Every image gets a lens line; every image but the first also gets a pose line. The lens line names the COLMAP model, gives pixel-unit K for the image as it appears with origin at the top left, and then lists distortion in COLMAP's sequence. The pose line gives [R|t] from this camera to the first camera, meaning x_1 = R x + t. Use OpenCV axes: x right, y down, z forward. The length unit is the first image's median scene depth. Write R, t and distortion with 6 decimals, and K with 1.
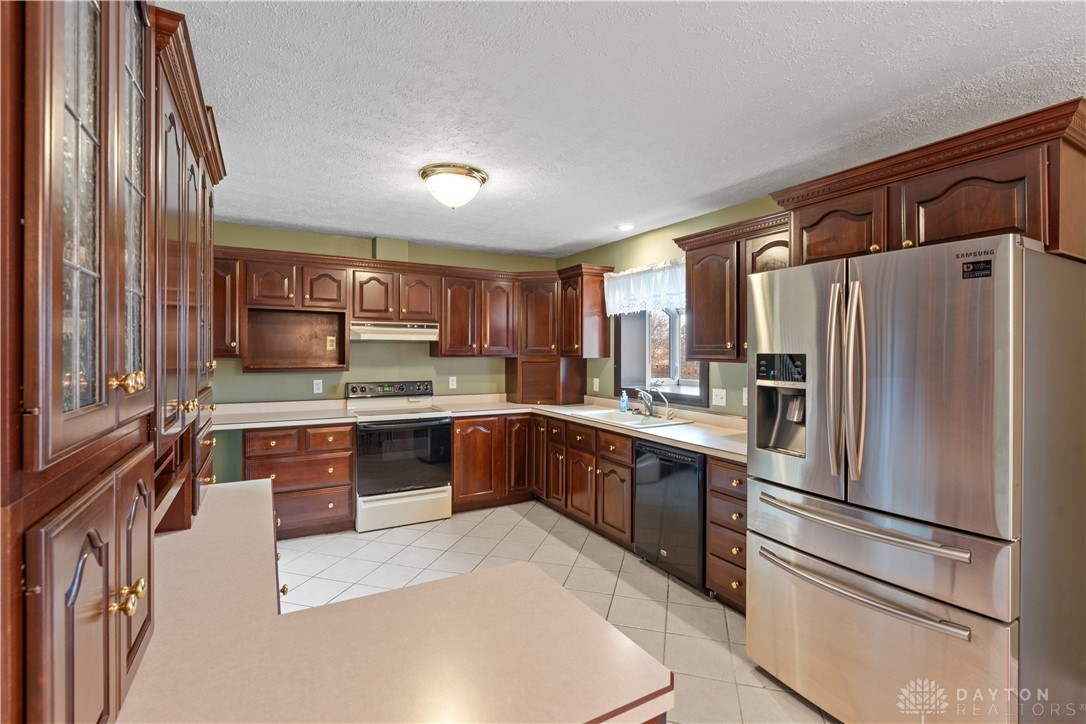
lens RADIAL K [[491.0, 0, 551.2], [0, 491.0, 358.3], [0, 0, 1]] dist [-0.004599, 0.002583]
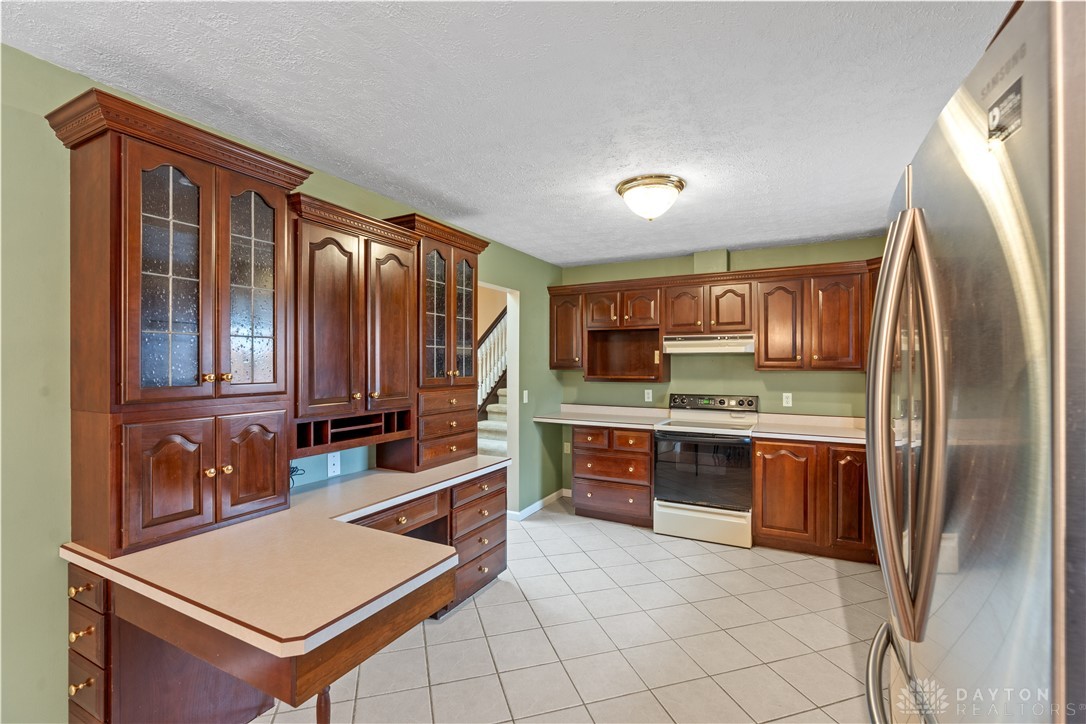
lens RADIAL K [[491.0, 0, 545.5], [0, 491.0, 364.8], [0, 0, 1]] dist [-0.004599, 0.002583]
pose [[0.542035, -0.002217, -0.840353, 0.350875], [-0.009573, 0.999915, -0.008813, -0.001001], [0.840301, 0.012821, 0.541968, 0.194840]]
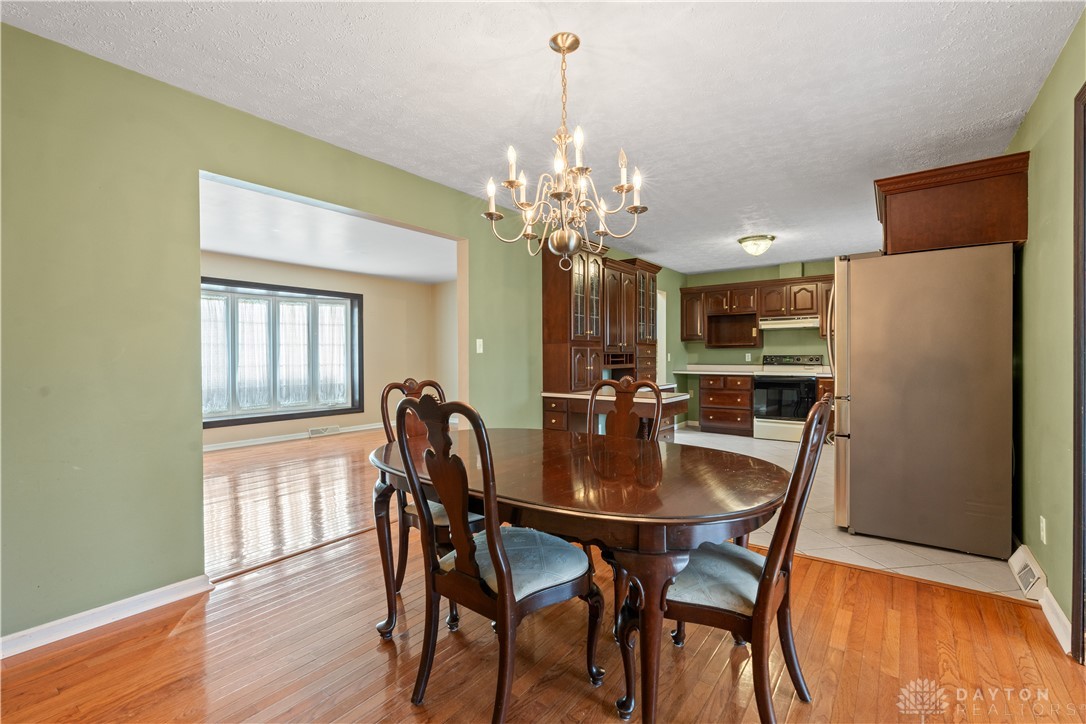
lens RADIAL K [[491.0, 0, 545.6], [0, 491.0, 361.7], [0, 0, 1]] dist [-0.004599, 0.002583]
pose [[0.411878, 0.002637, -0.911235, 0.830370], [-0.006005, 0.999982, 0.000180, 0.078885], [0.911219, 0.005398, 0.411886, -0.377458]]
